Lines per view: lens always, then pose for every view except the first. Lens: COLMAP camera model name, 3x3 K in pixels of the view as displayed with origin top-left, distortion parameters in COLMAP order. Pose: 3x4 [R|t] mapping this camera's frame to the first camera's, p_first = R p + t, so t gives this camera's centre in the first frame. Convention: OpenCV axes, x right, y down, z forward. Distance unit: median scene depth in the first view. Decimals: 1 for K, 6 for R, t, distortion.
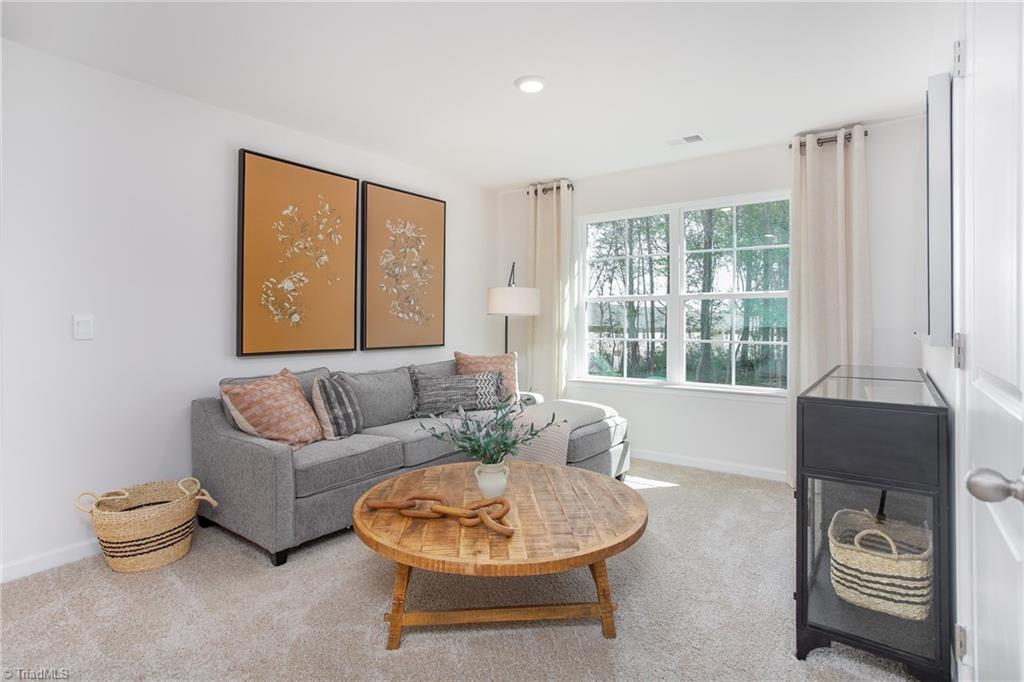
lens RADIAL K [[512.8, 0, 514.1], [0, 512.8, 315.8], [0, 0, 1]] dist [0.001133, 0.000644]
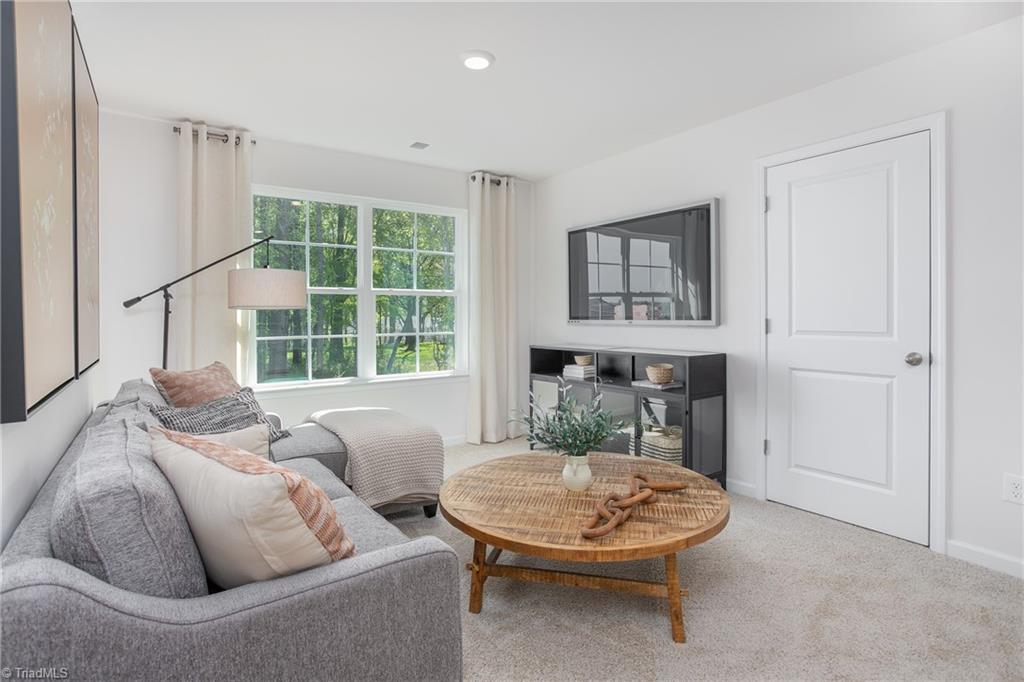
lens RADIAL K [[512.8, 0, 514.1], [0, 512.8, 315.8], [0, 0, 1]] dist [0.001133, 0.000644]
pose [[0.324350, -0.012117, 0.945860, -0.670775], [0.003426, 0.999926, 0.011635, -0.000473], [-0.945931, -0.000534, 0.324367, 0.510430]]
